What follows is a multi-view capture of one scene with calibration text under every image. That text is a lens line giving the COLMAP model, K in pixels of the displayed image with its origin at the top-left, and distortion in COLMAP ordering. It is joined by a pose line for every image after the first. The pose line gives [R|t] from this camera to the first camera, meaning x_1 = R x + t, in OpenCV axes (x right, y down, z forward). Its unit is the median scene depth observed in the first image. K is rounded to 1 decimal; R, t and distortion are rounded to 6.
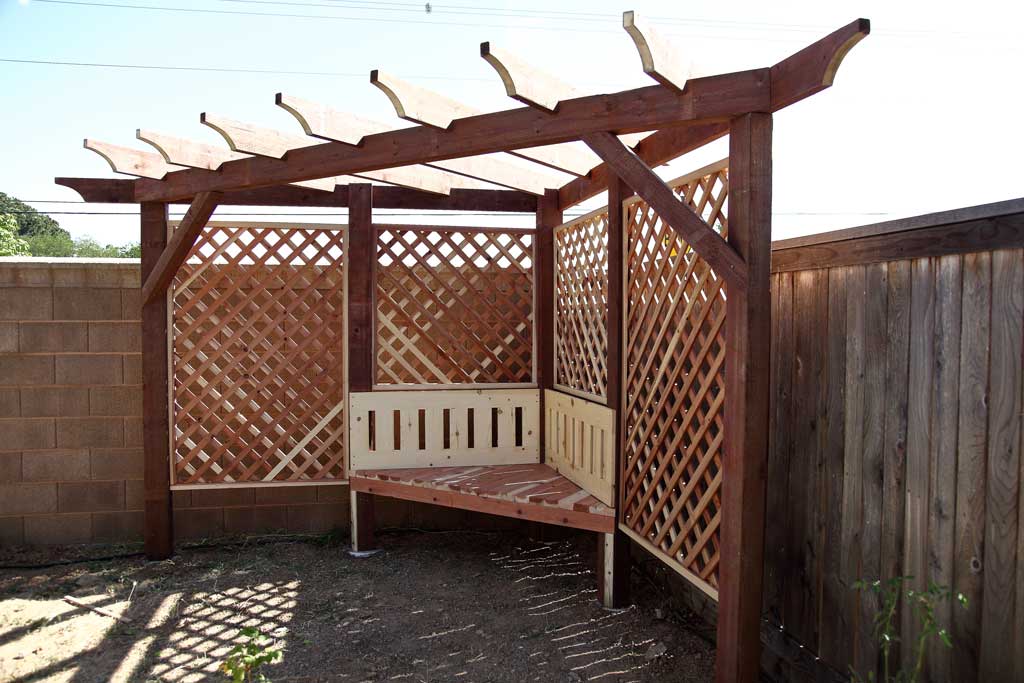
lens RADIAL K [[801.1, 0, 459.5], [0, 801.1, 342.5], [0, 0, 1]] dist [-0.055638, -0.007005]
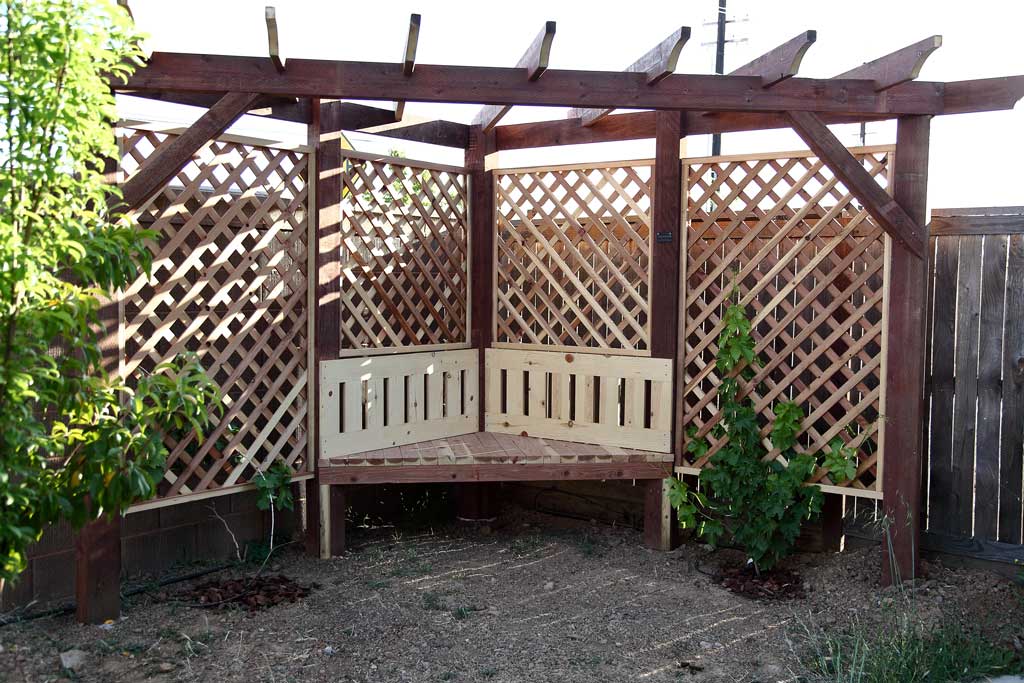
lens RADIAL K [[1111.2, 0, 517.6], [0, 1111.2, 343.9], [0, 0, 1]] dist [0.044871, 0.000000]
pose [[0.724980, -0.036152, 0.687821, -0.745463], [0.006972, 0.998956, 0.045157, -0.003093], [-0.688735, -0.027942, 0.724475, 0.069274]]
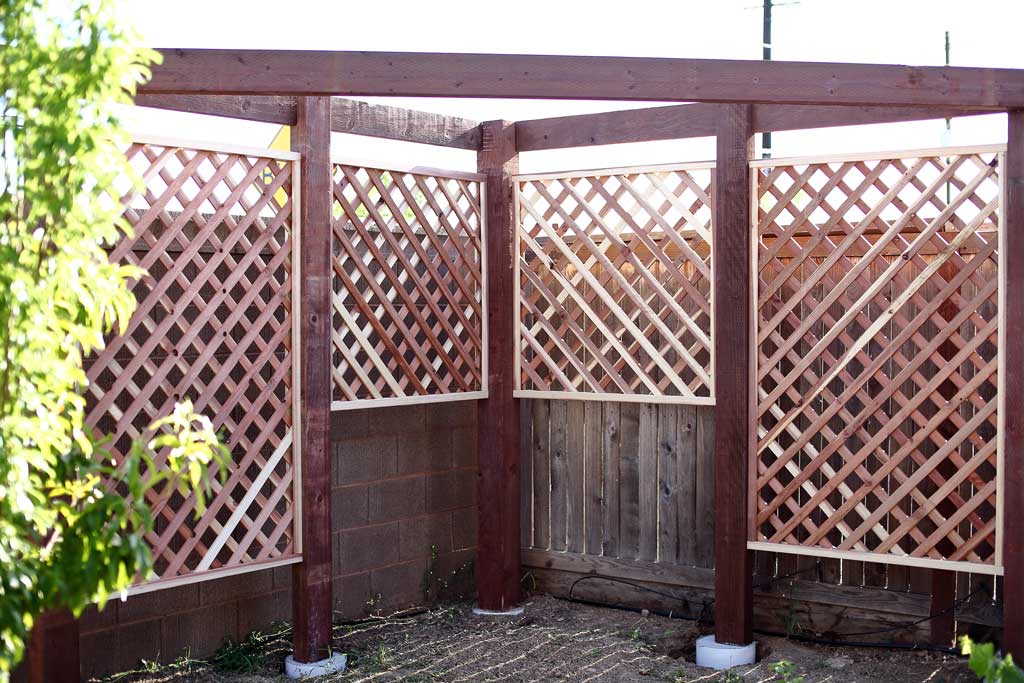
lens RADIAL K [[1445.9, 0, 508.3], [0, 1445.9, 339.0], [0, 0, 1]] dist [-0.096526, 0.000000]
pose [[0.726357, -0.020538, 0.687010, -0.803975], [0.021058, 0.999749, 0.007624, -0.004892], [-0.686995, 0.008929, 0.726608, 0.053434]]
